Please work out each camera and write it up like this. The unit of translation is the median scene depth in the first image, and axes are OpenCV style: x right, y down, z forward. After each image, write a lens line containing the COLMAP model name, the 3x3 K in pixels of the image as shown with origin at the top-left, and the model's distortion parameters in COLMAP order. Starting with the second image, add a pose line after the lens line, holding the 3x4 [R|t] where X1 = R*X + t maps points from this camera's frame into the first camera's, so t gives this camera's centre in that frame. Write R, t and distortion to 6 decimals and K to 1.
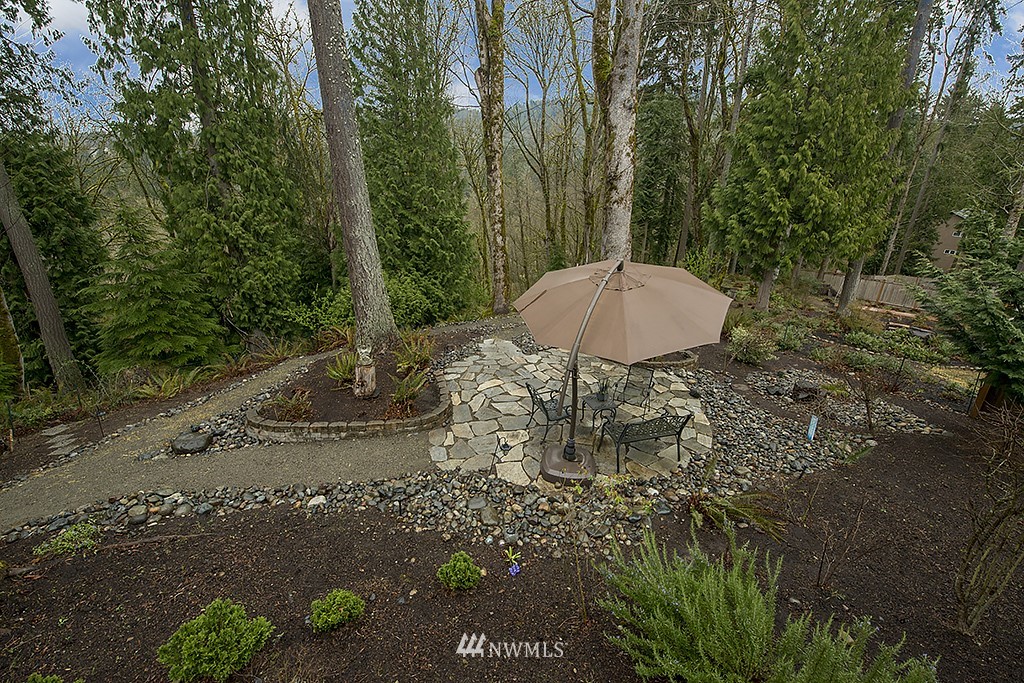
lens RADIAL K [[435.6, 0, 514.7], [0, 435.6, 340.9], [0, 0, 1]] dist [-0.015362, -0.000545]
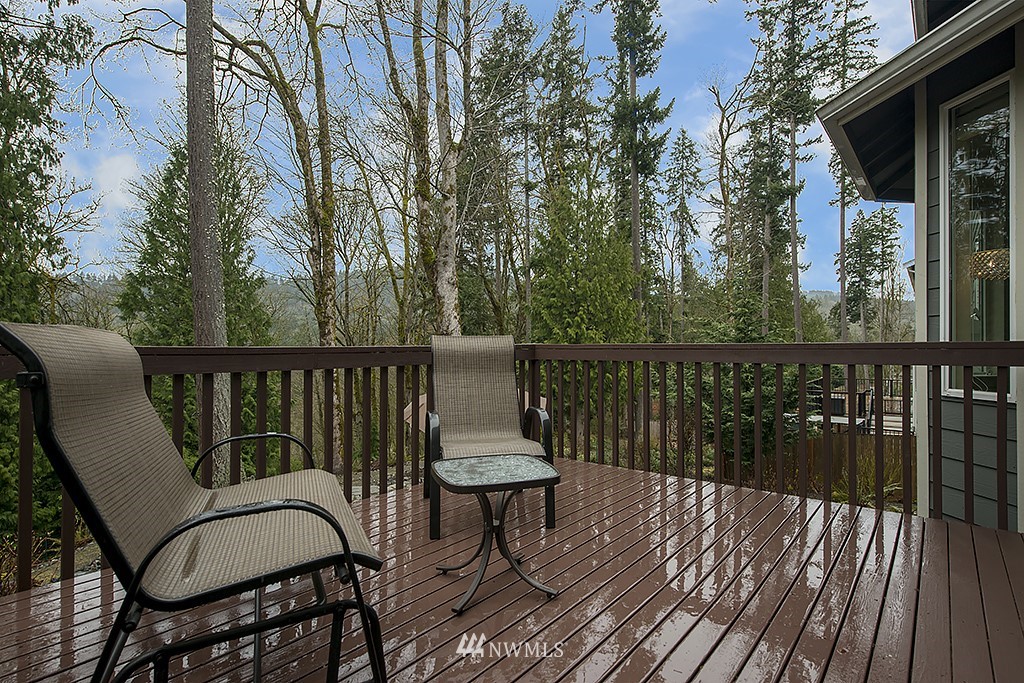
lens RADIAL K [[523.9, 0, 514.9], [0, 523.9, 344.3], [0, 0, 1]] dist [0.001375, -0.000597]
pose [[0.920644, -0.022673, 0.389743, -0.074841], [0.164076, 0.928336, -0.333573, 0.076844], [-0.354250, 0.371049, 0.858388, -0.144569]]
